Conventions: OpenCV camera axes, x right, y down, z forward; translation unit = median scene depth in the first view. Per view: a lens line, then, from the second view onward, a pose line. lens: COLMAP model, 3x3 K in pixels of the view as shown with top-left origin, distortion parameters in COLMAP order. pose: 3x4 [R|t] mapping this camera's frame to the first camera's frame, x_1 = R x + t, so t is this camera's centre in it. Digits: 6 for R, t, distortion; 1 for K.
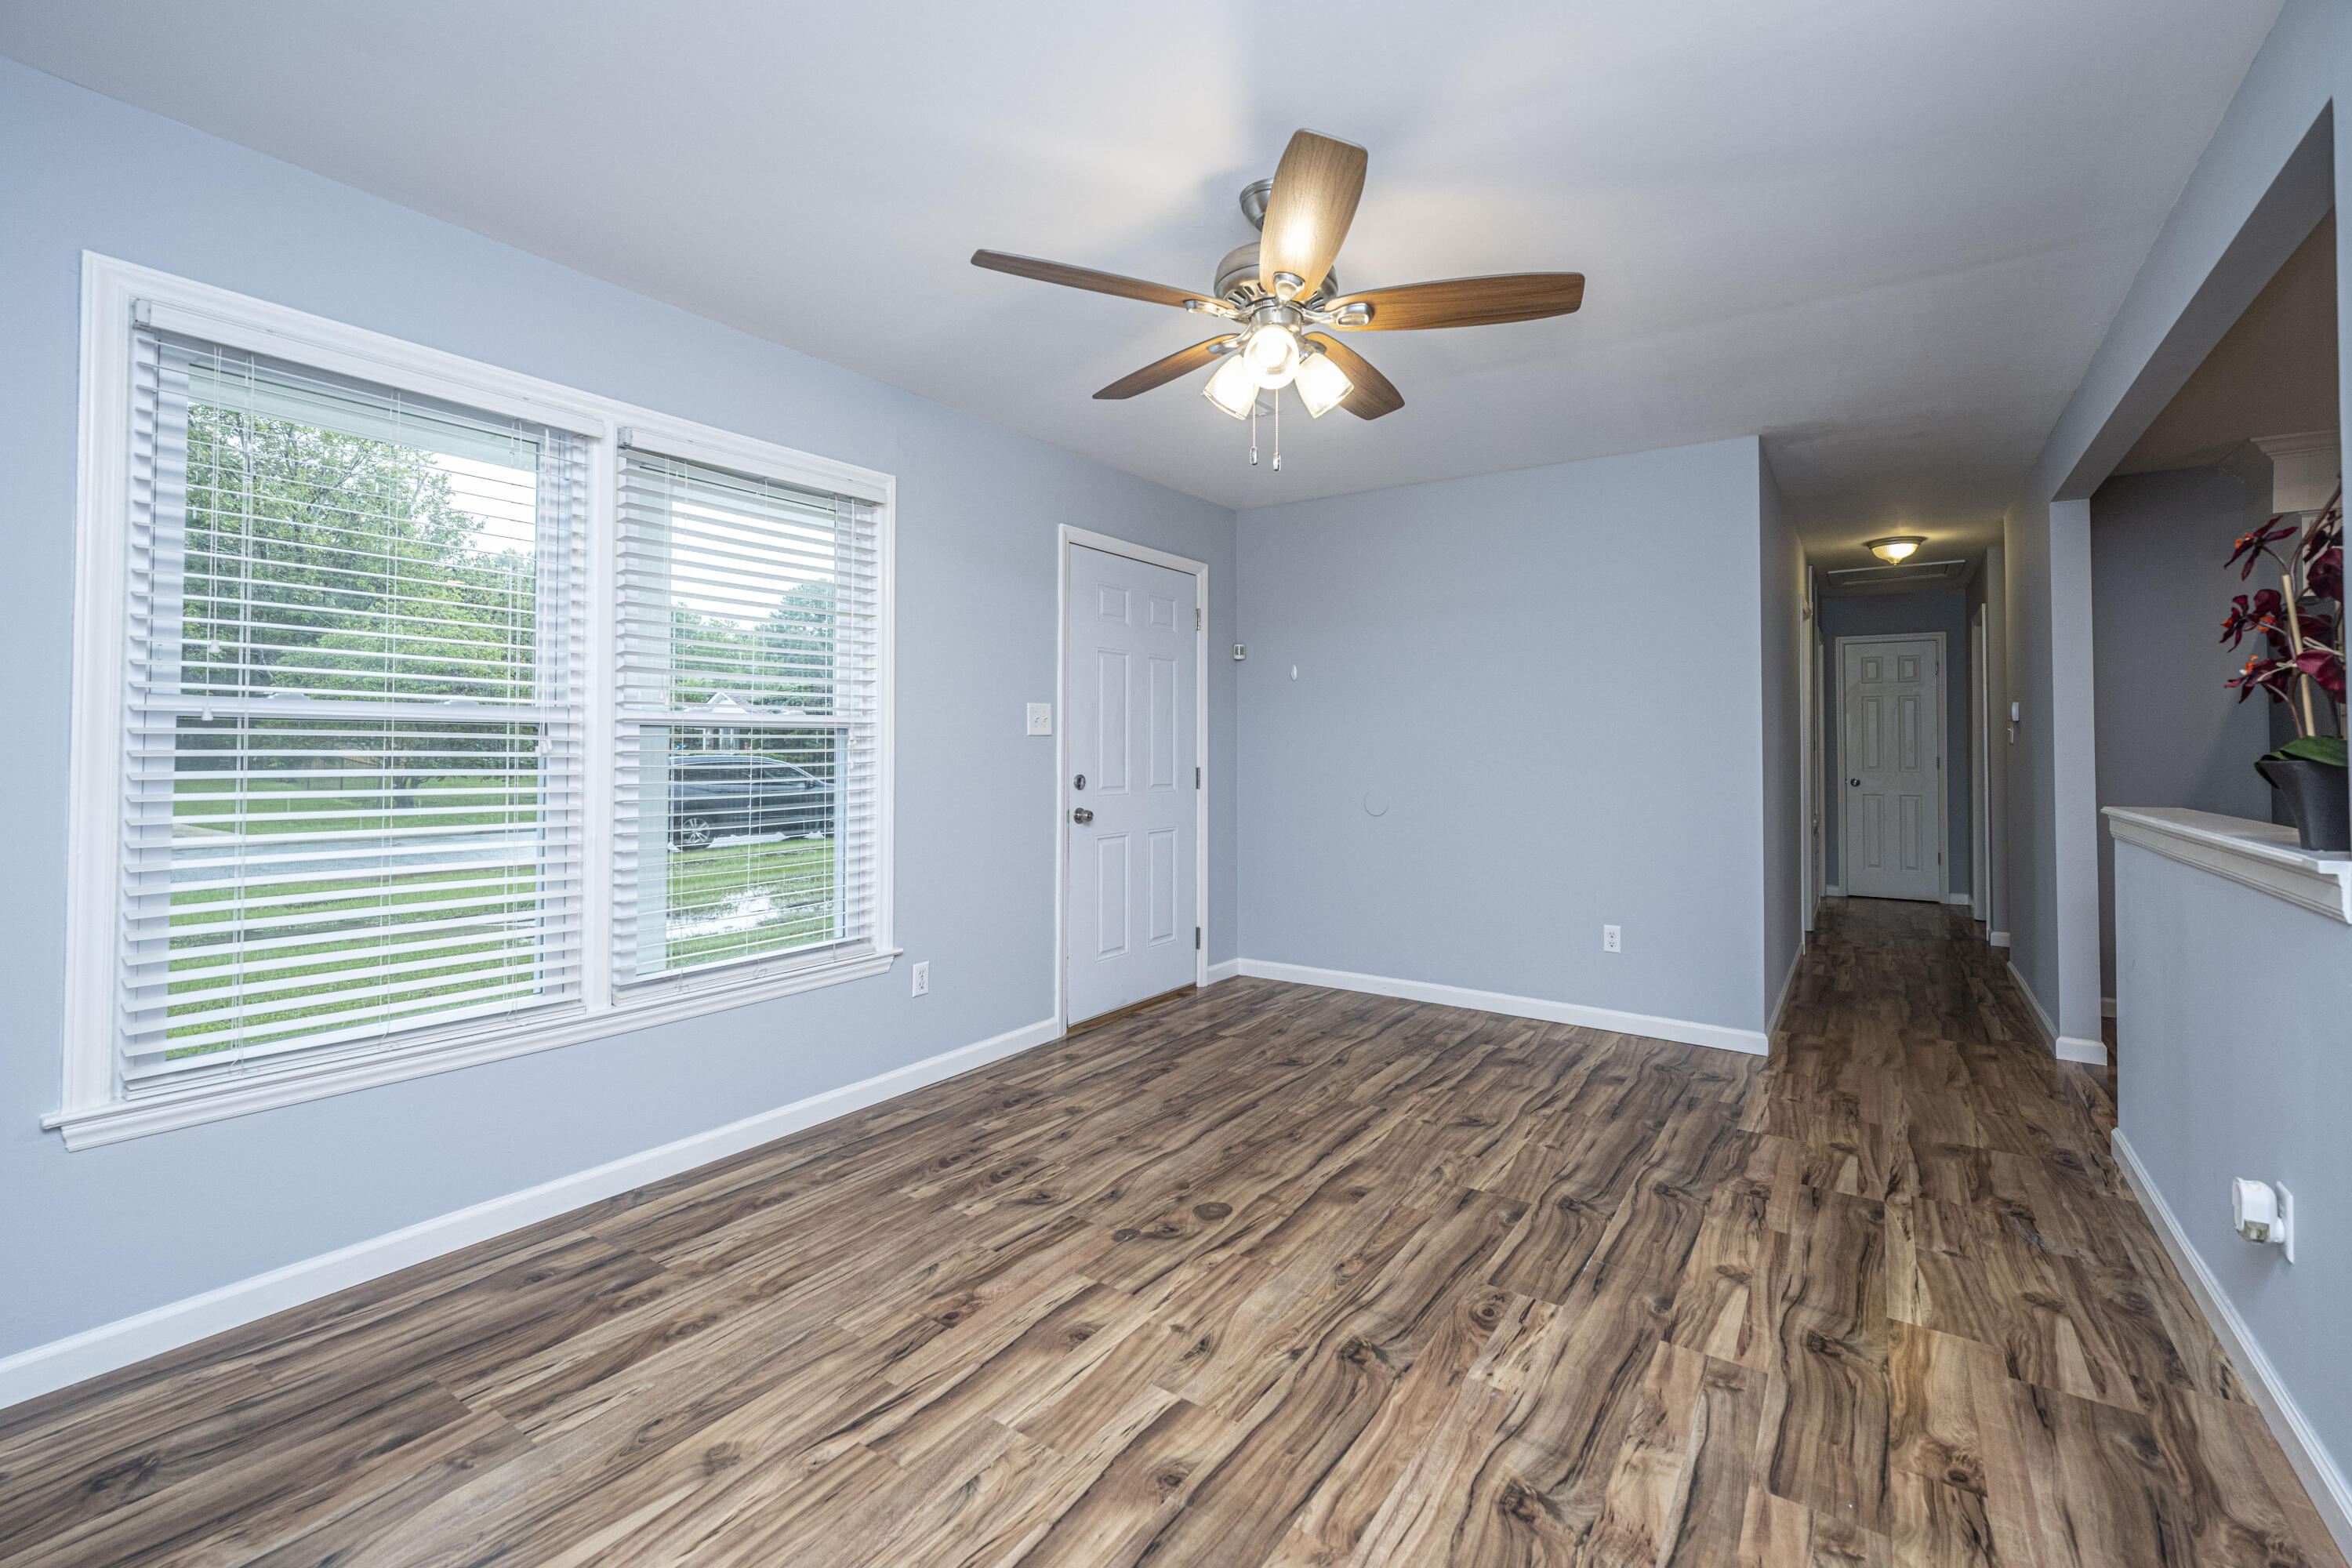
lens RADIAL K [[989.3, 0, 1252.1], [0, 989.3, 774.2], [0, 0, 1]] dist [-0.001315, 0.000415]
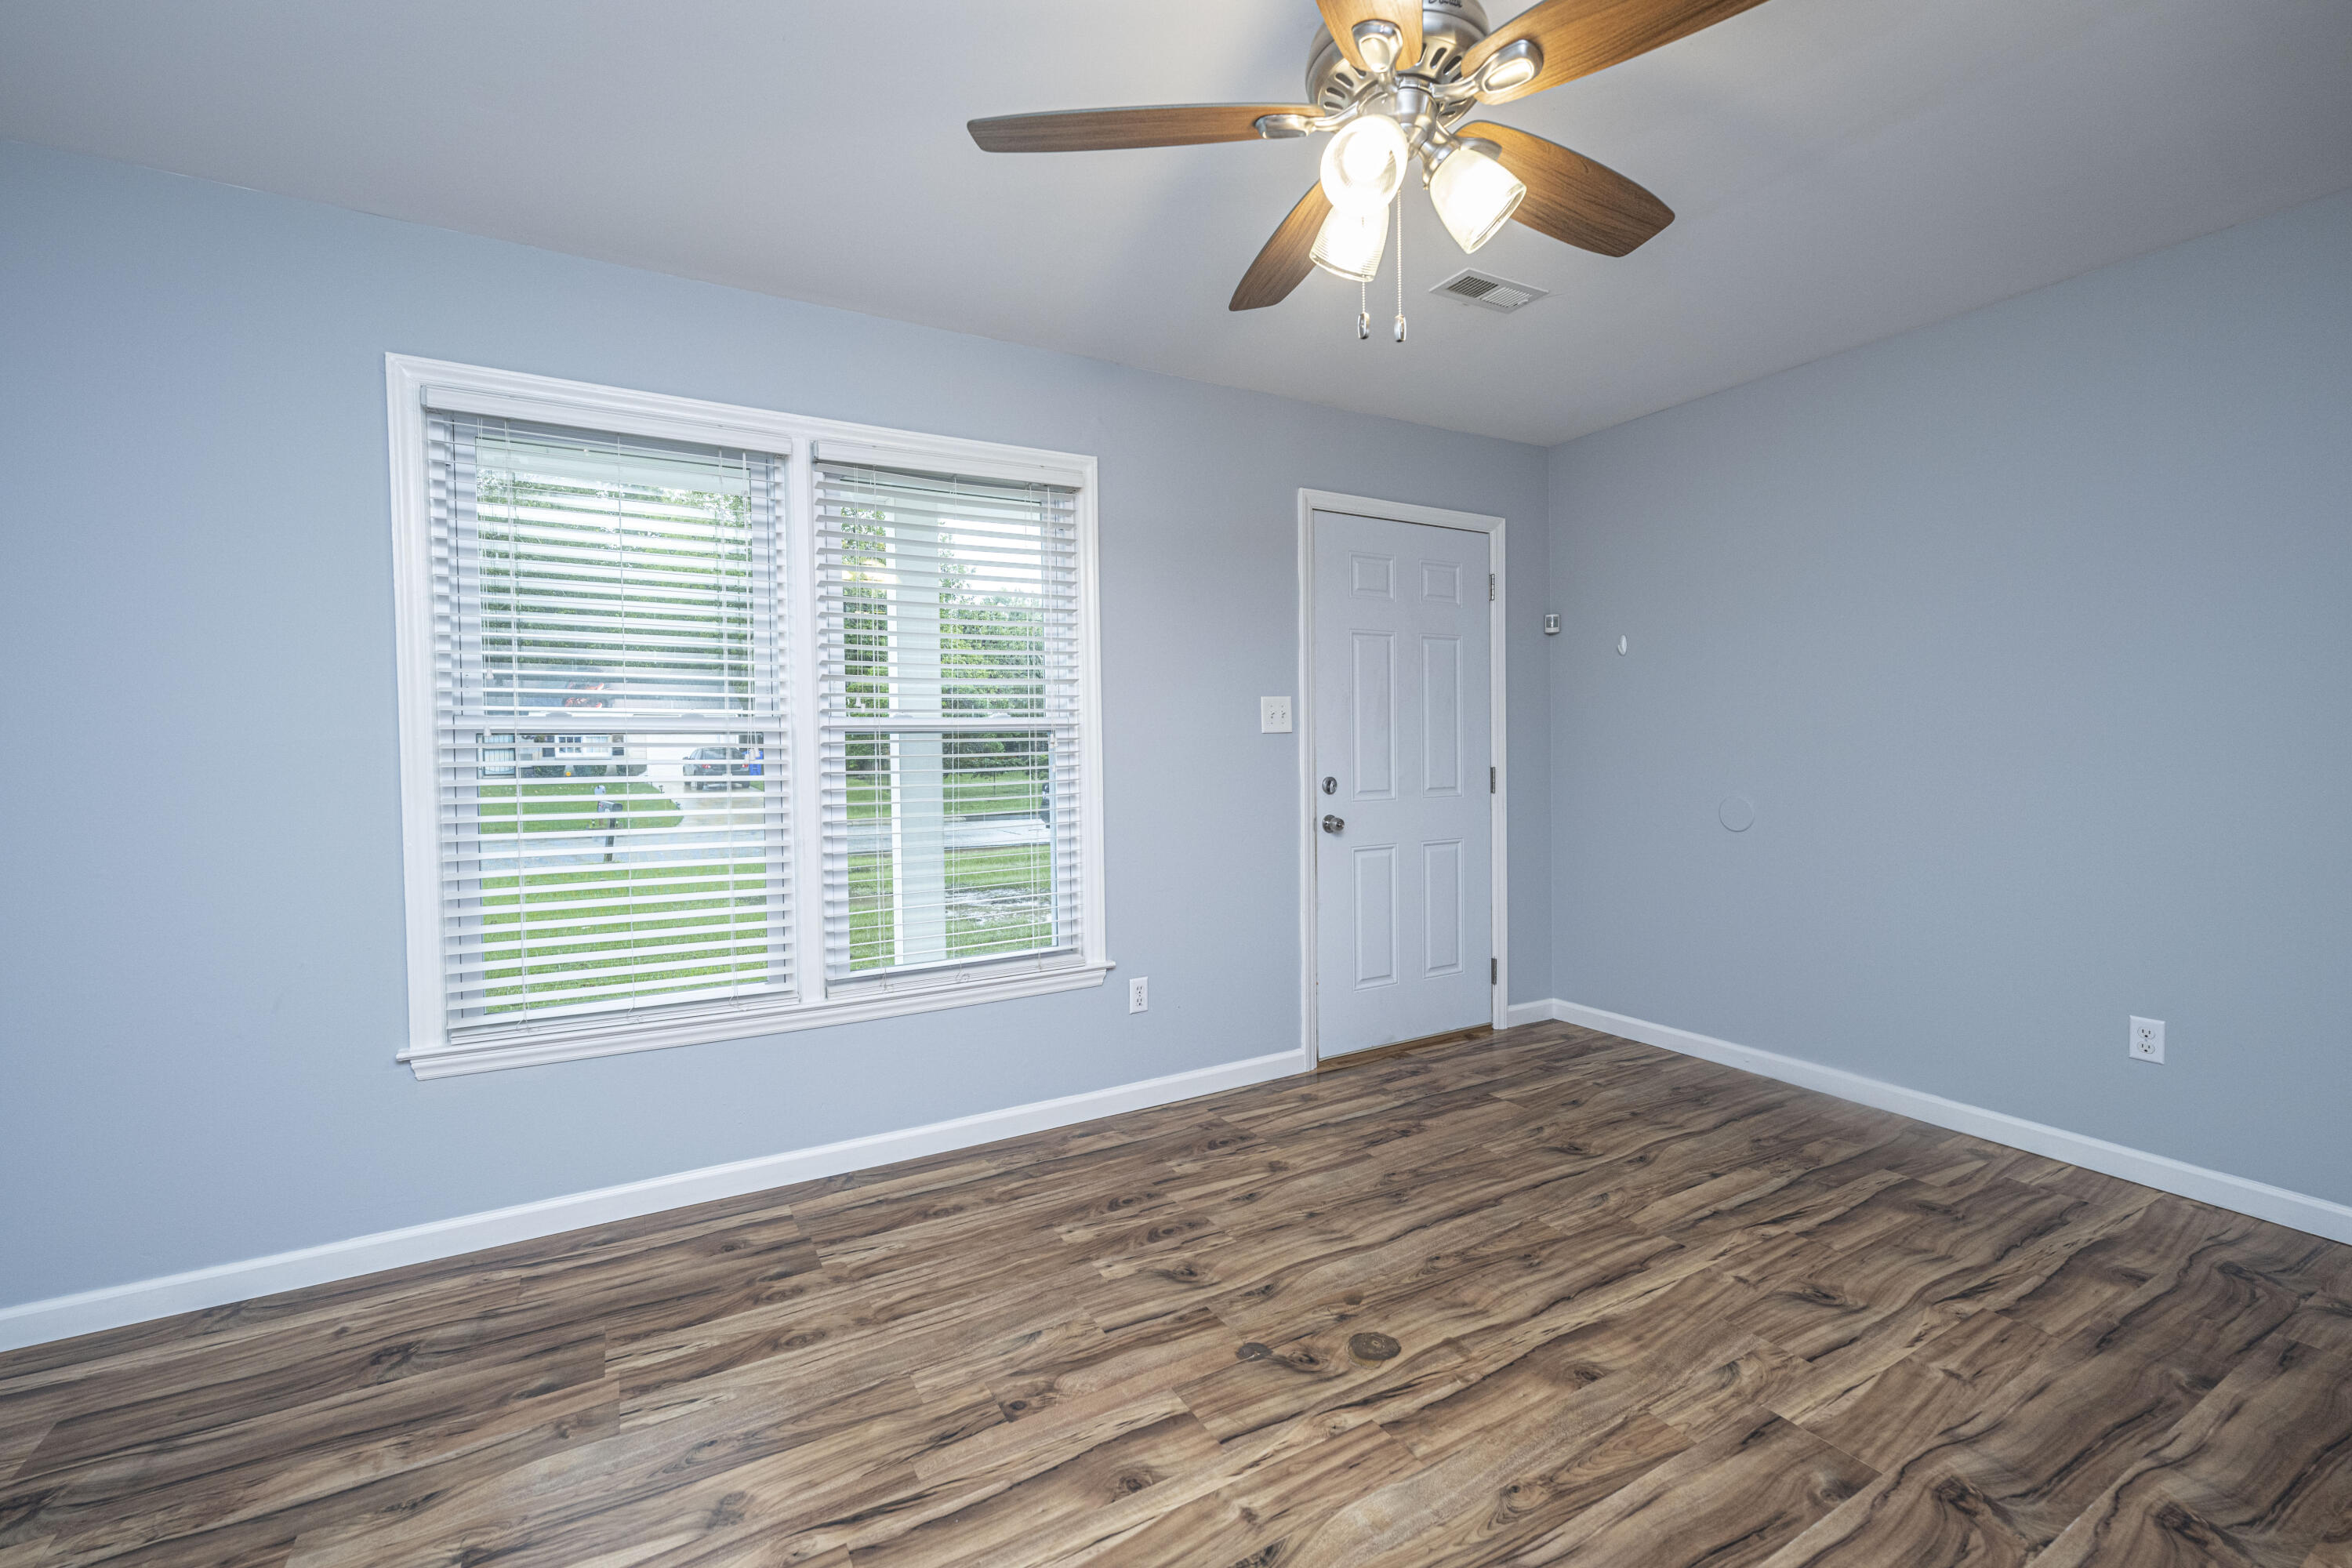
lens RADIAL K [[989.3, 0, 1157.2], [0, 989.3, 810.0], [0, 0, 1]] dist [-0.001315, 0.000415]
pose [[0.880638, 0.015988, -0.473519, 0.169145], [0.002803, 0.999237, 0.038950, -0.008269], [0.473781, -0.035628, 0.879922, 0.251954]]
